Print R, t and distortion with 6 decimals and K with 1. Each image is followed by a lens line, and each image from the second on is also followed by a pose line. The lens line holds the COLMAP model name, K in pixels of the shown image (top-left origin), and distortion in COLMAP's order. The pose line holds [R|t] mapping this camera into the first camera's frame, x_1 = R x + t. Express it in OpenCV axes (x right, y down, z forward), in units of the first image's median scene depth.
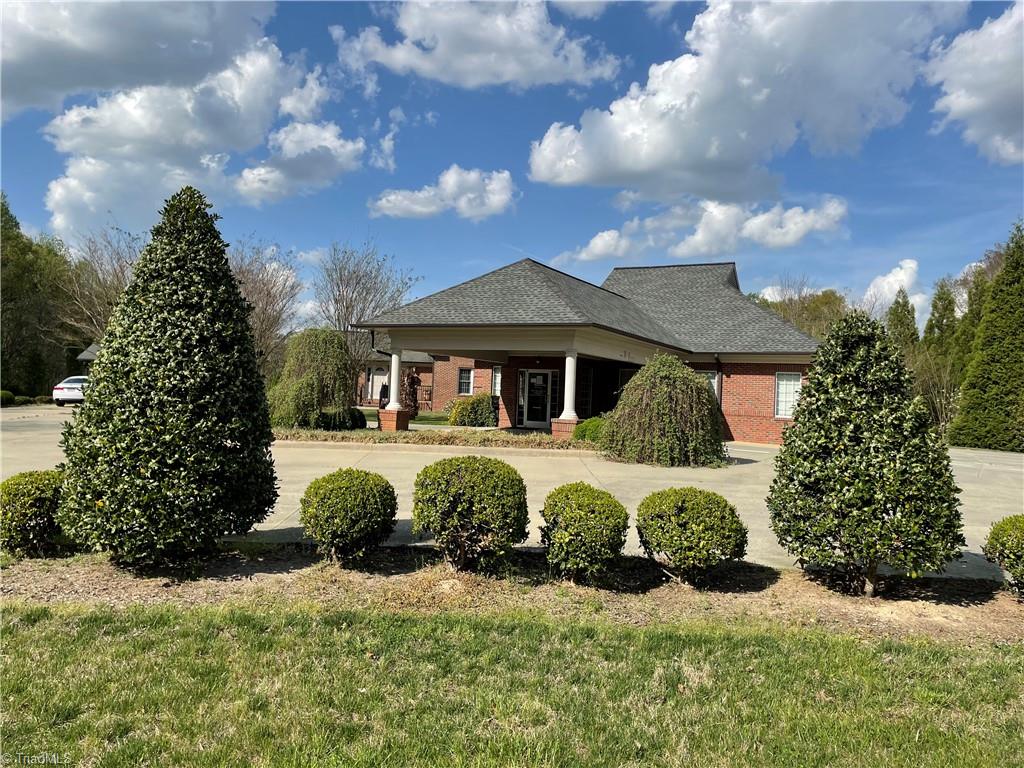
lens RADIAL K [[771.8, 0, 512.6], [0, 771.8, 384.0], [0, 0, 1]] dist [-0.001567, -0.001856]
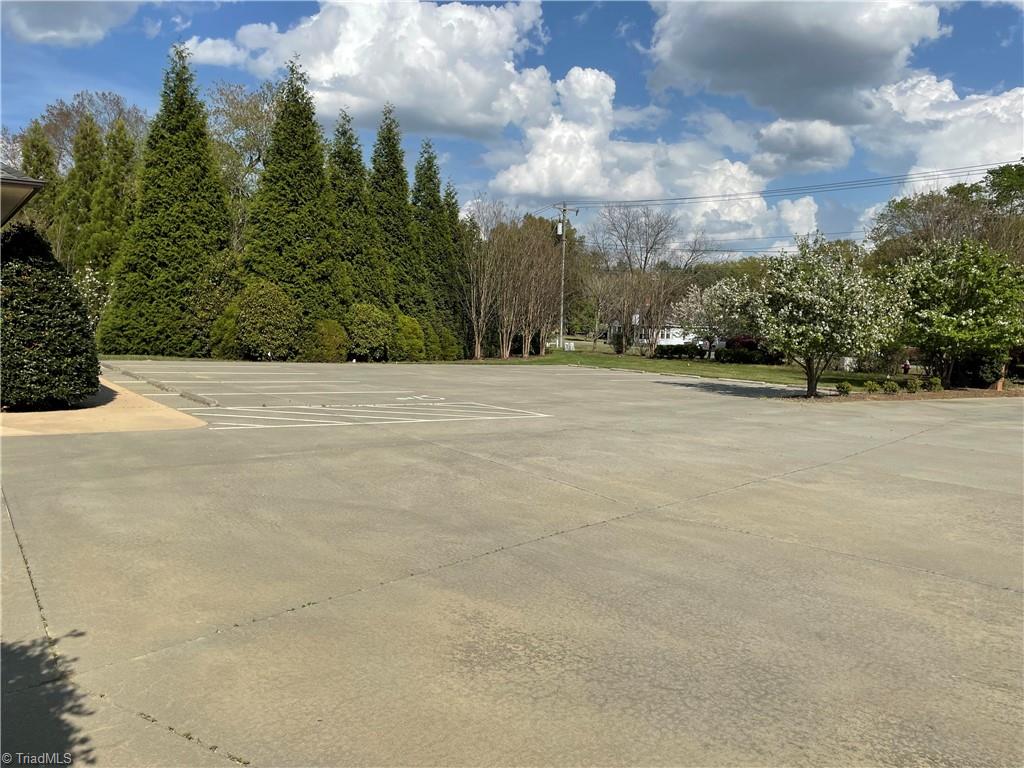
lens RADIAL K [[771.8, 0, 512.8], [0, 771.8, 382.6], [0, 0, 1]] dist [-0.001567, -0.001856]
pose [[0.424441, -0.108150, 0.898973, 0.094671], [-0.028627, 0.990742, 0.132706, 0.002797], [-0.905003, -0.082061, 0.417416, 0.382026]]
